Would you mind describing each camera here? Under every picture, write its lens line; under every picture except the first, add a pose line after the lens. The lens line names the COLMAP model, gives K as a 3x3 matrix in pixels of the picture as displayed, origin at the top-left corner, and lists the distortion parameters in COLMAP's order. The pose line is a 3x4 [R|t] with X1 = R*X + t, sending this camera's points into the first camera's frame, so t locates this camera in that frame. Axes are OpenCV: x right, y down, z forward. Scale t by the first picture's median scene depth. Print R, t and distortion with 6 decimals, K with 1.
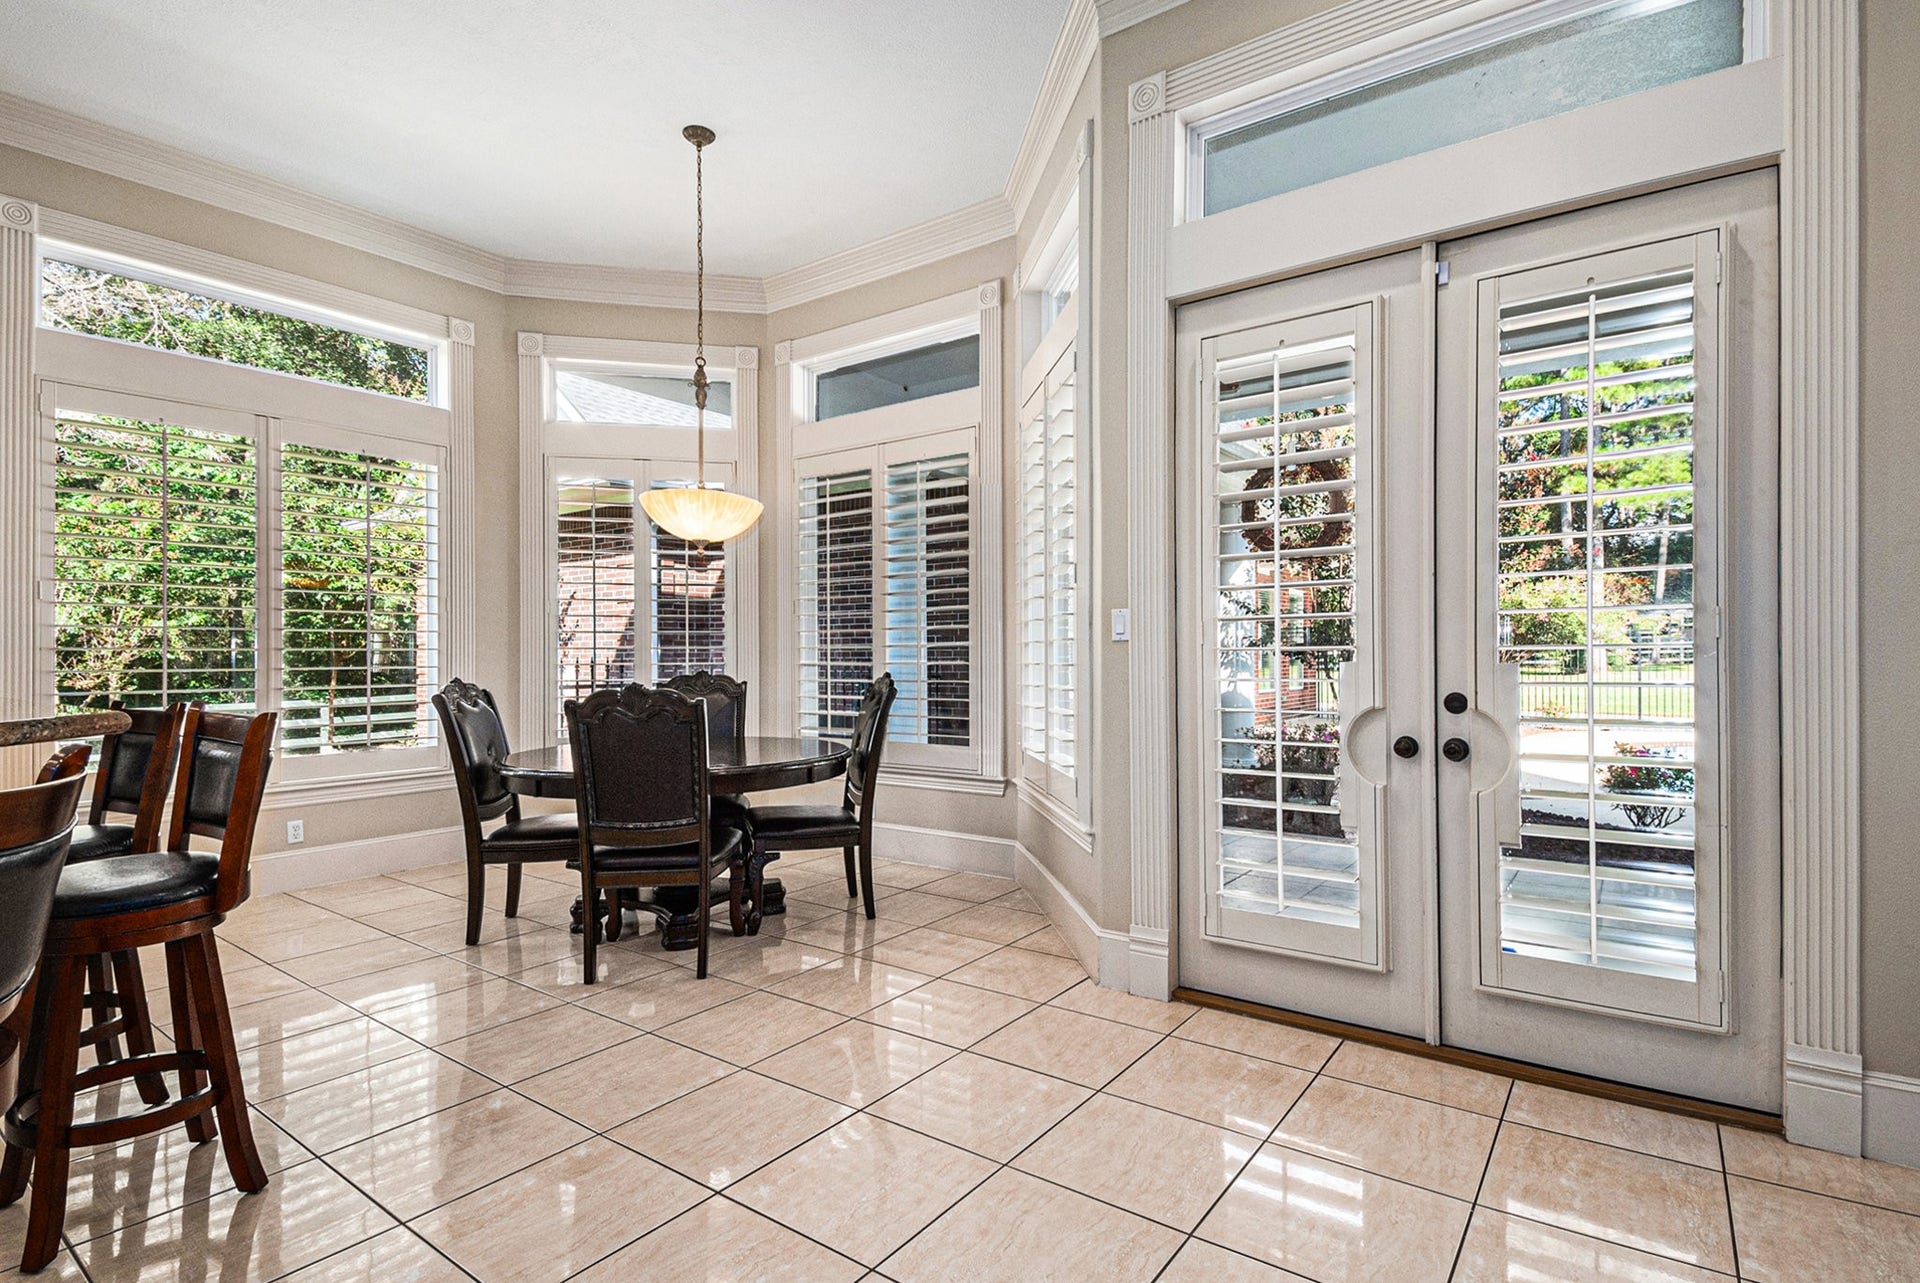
lens RADIAL K [[943.7, 0, 957.2], [0, 943.7, 651.9], [0, 0, 1]] dist [-0.002907, -0.000475]
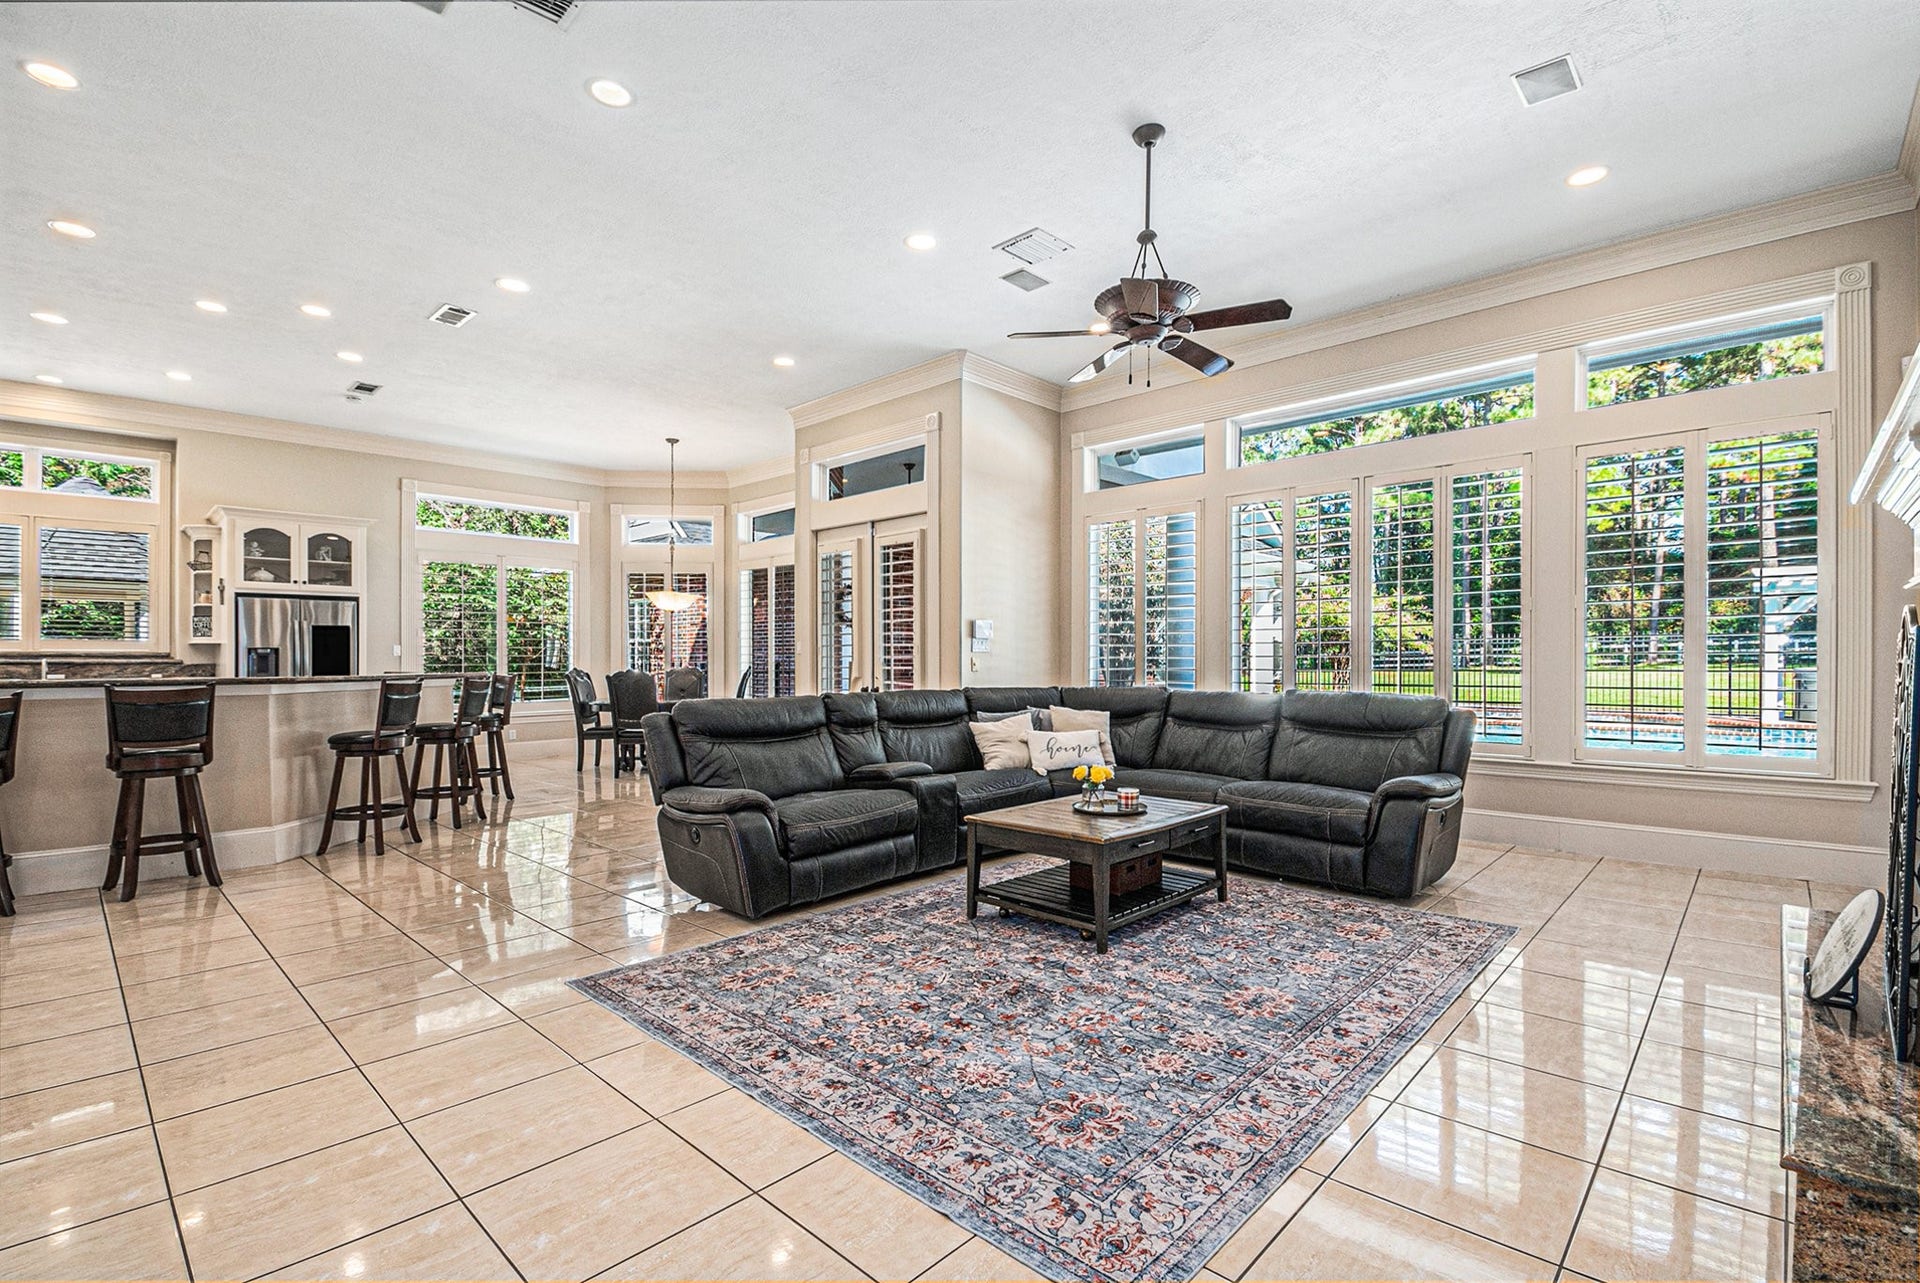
lens RADIAL K [[872.3, 0, 962.3], [0, 872.3, 647.1], [0, 0, 1]] dist [-0.000435, -0.000036]
pose [[0.993296, -0.000671, -0.115600, 0.715145], [-0.000064, 0.999980, -0.006354, -0.010168], [0.115602, 0.006318, 0.993275, -1.115222]]
